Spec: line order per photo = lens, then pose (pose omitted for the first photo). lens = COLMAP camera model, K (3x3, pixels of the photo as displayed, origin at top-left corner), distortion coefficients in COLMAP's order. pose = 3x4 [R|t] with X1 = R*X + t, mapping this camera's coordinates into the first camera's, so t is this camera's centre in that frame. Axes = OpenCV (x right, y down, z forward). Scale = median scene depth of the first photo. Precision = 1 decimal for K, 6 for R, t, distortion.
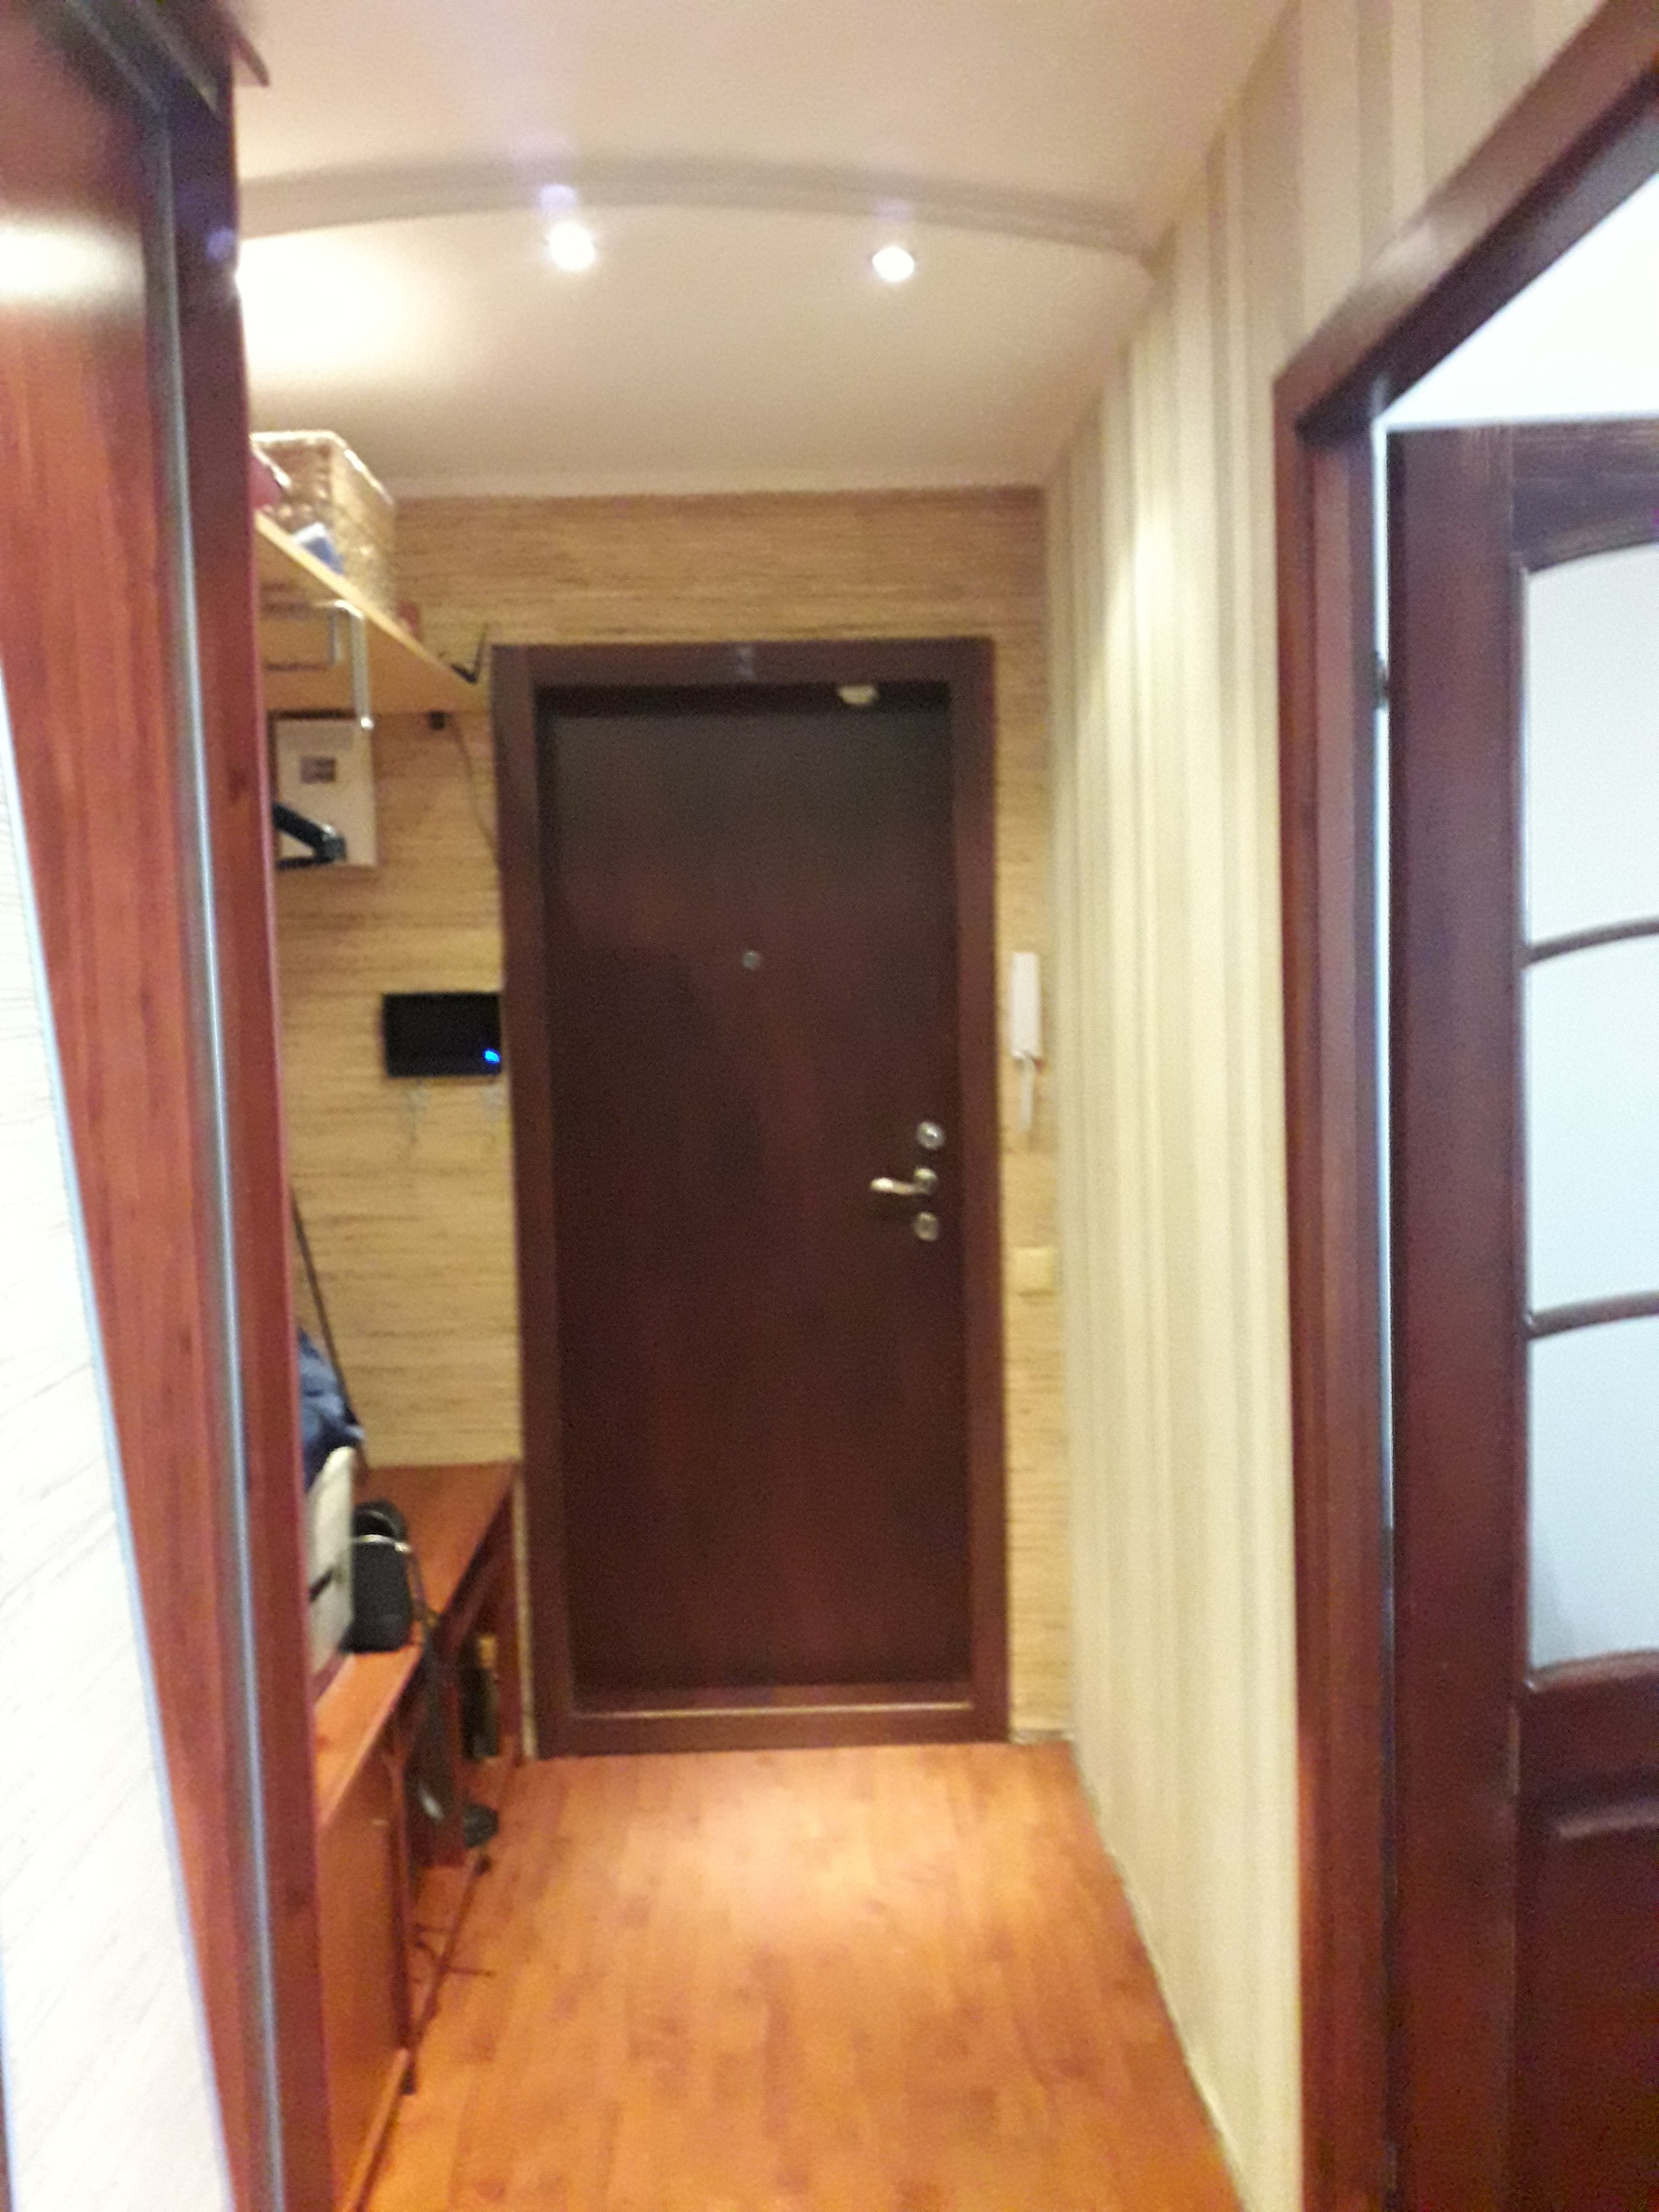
lens RADIAL K [[1784.2, 0, 829.5], [0, 1784.2, 1106.0], [0, 0, 1]] dist [0.001390, 0.000339]
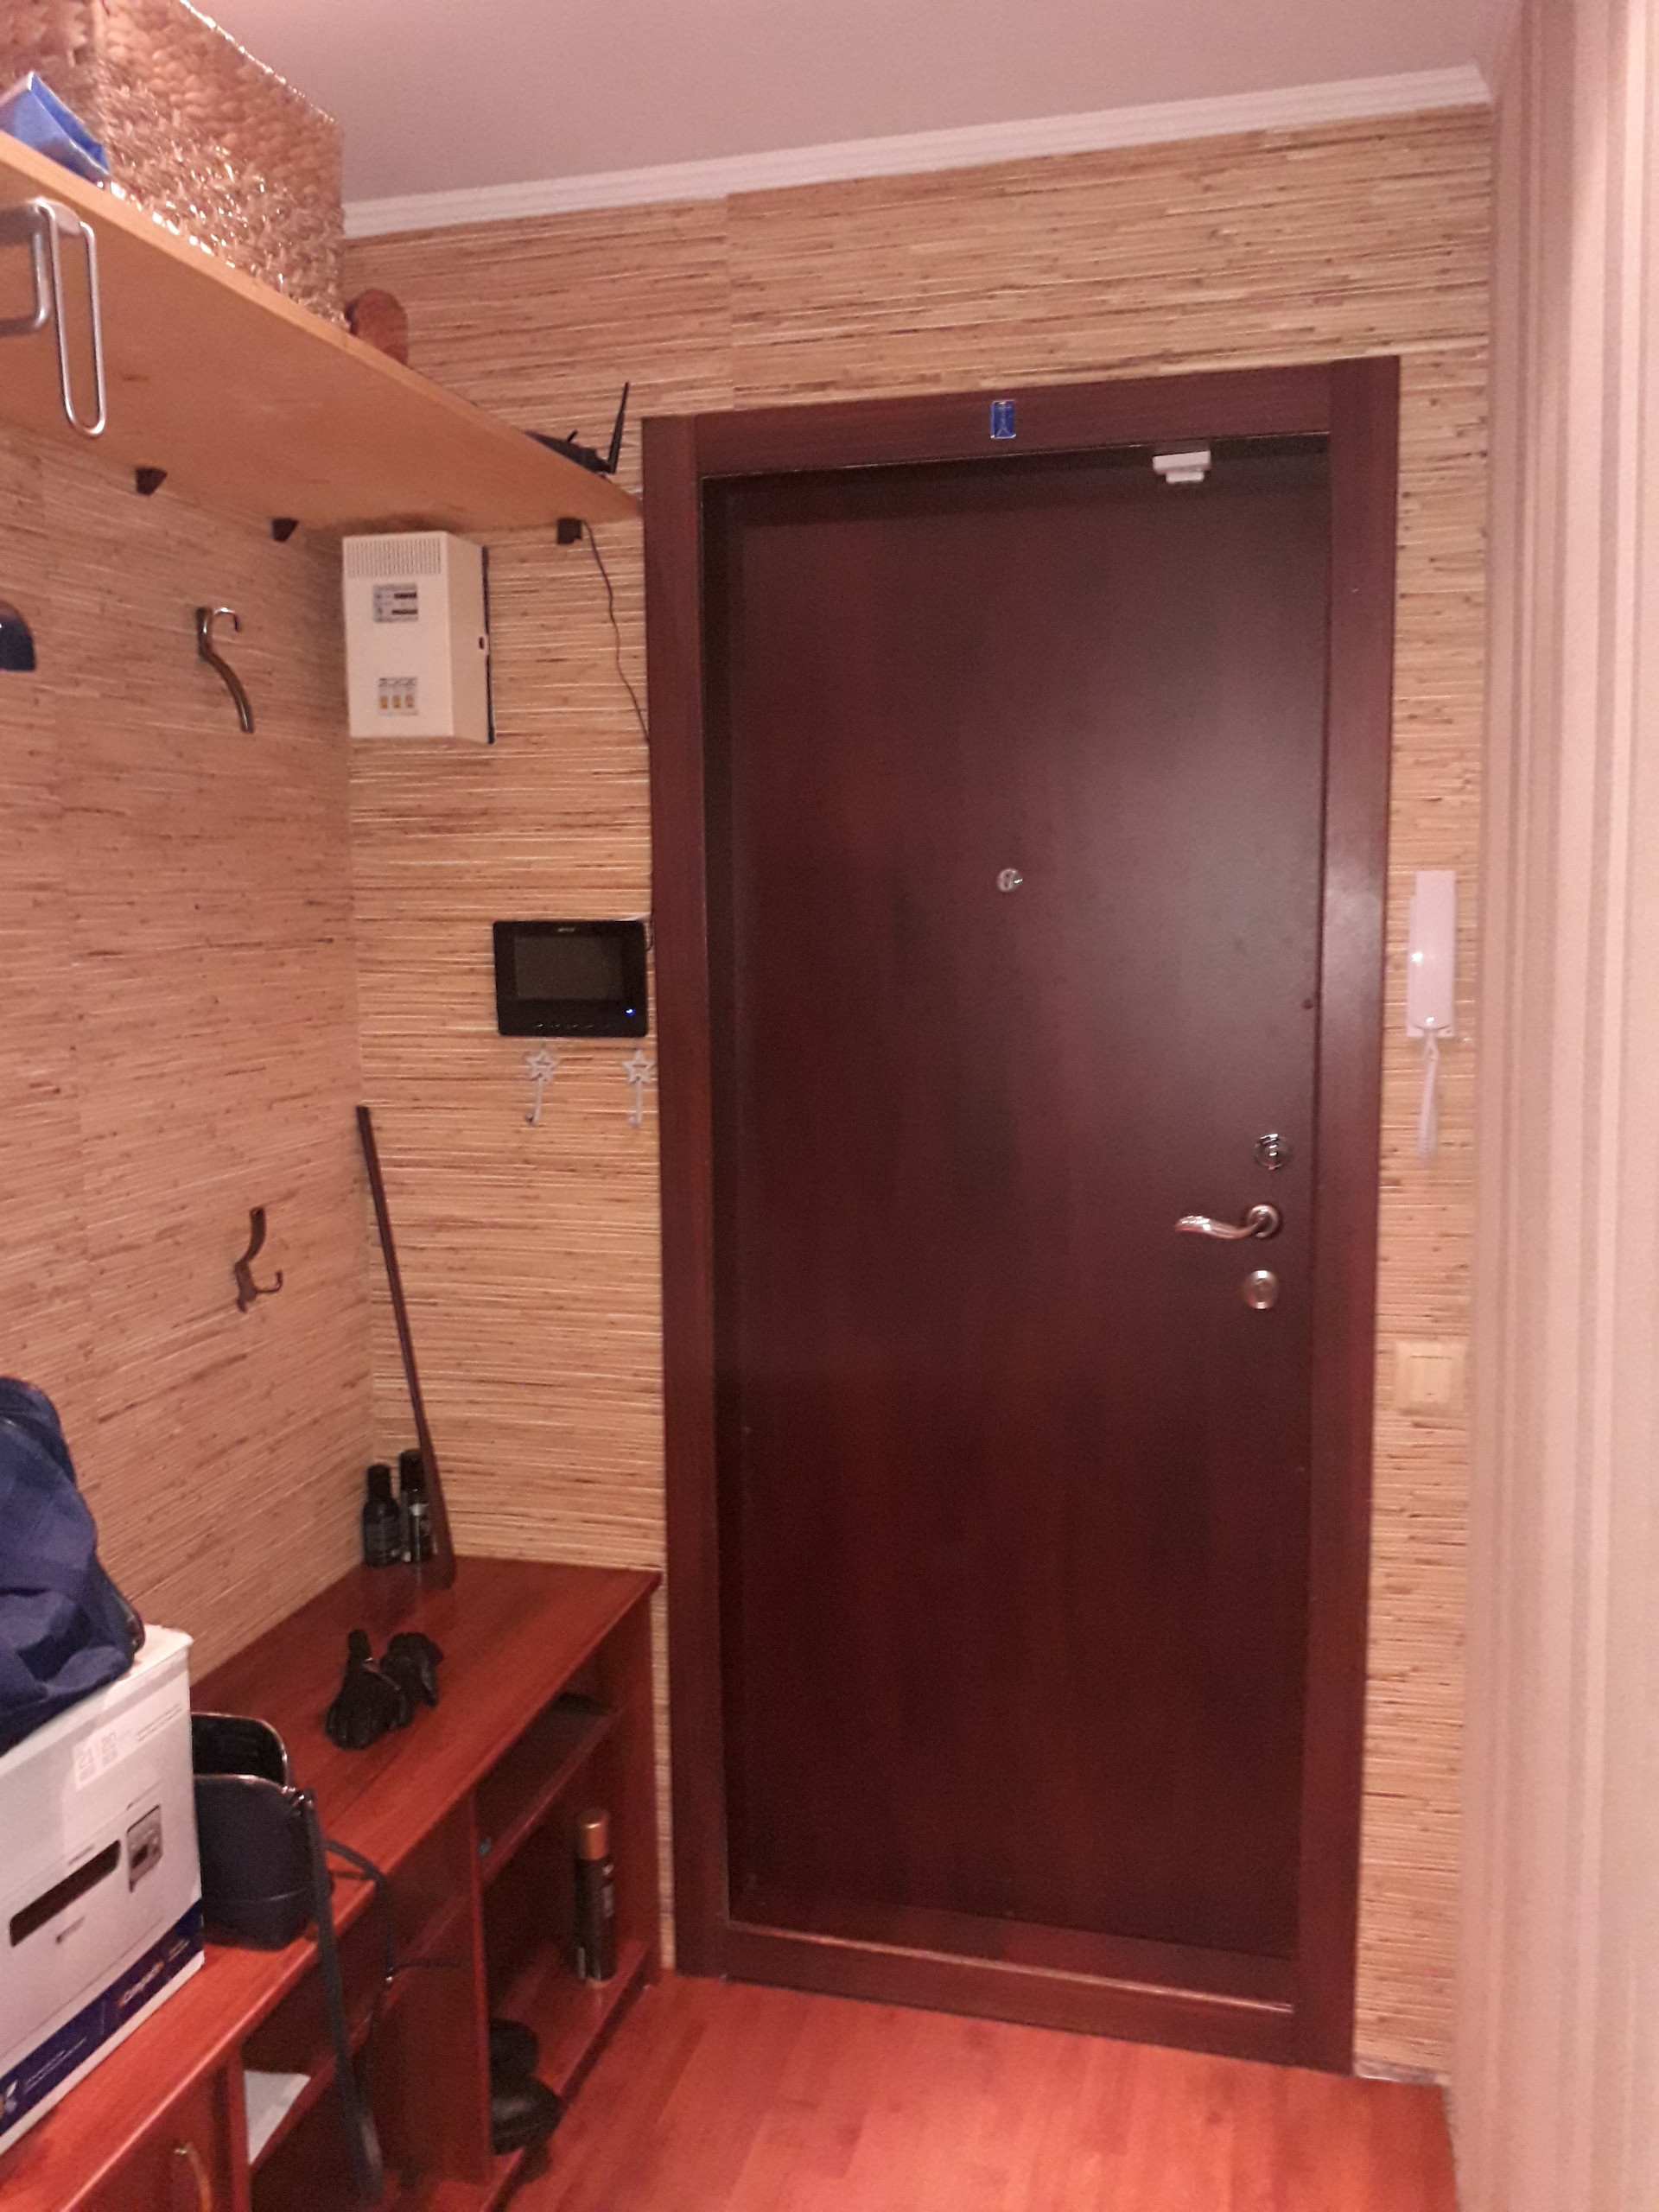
lens RADIAL K [[1739.5, 0, 829.5], [0, 1739.5, 1106.0], [0, 0, 1]] dist [-0.012421, -0.003068]
pose [[0.959302, 0.044946, -0.278781, 0.080348], [-0.029722, 0.997839, 0.058602, -0.032942], [0.280812, -0.047931, 0.958565, 0.356338]]
